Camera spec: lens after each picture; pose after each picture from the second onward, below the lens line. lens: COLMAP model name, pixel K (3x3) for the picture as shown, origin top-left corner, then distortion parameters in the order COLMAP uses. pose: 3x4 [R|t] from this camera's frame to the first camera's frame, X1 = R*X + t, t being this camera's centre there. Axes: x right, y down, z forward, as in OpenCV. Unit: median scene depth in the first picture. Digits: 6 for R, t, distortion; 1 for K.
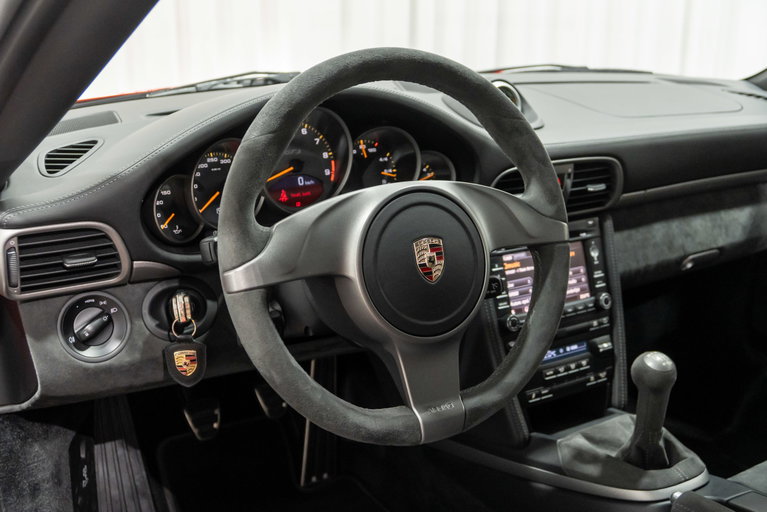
lens RADIAL K [[899.9, 0, 384.4], [0, 899.9, 259.6], [0, 0, 1]] dist [0.018326, 0.000000]
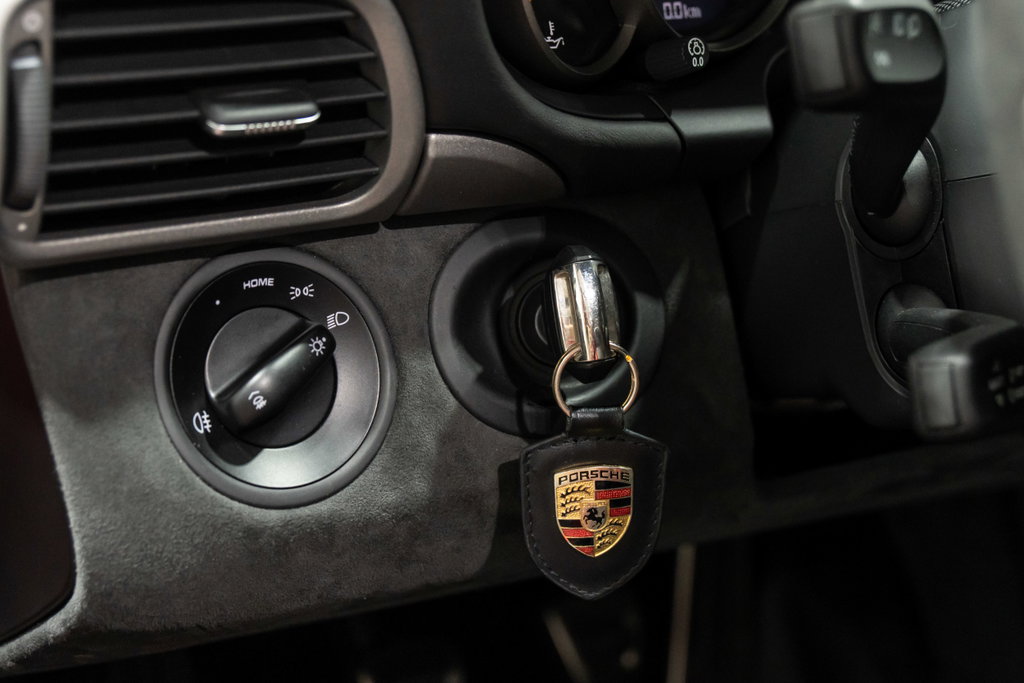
lens RADIAL K [[1922.8, 0, 511.8], [0, 1922.8, 342.7], [0, 0, 1]] dist [-0.003012, 0.000000]
pose [[0.999967, 0.000239, 0.008064, -0.242852], [-0.000235, 1.000000, -0.000486, 0.061197], [-0.008064, 0.000484, 0.999967, 0.396811]]
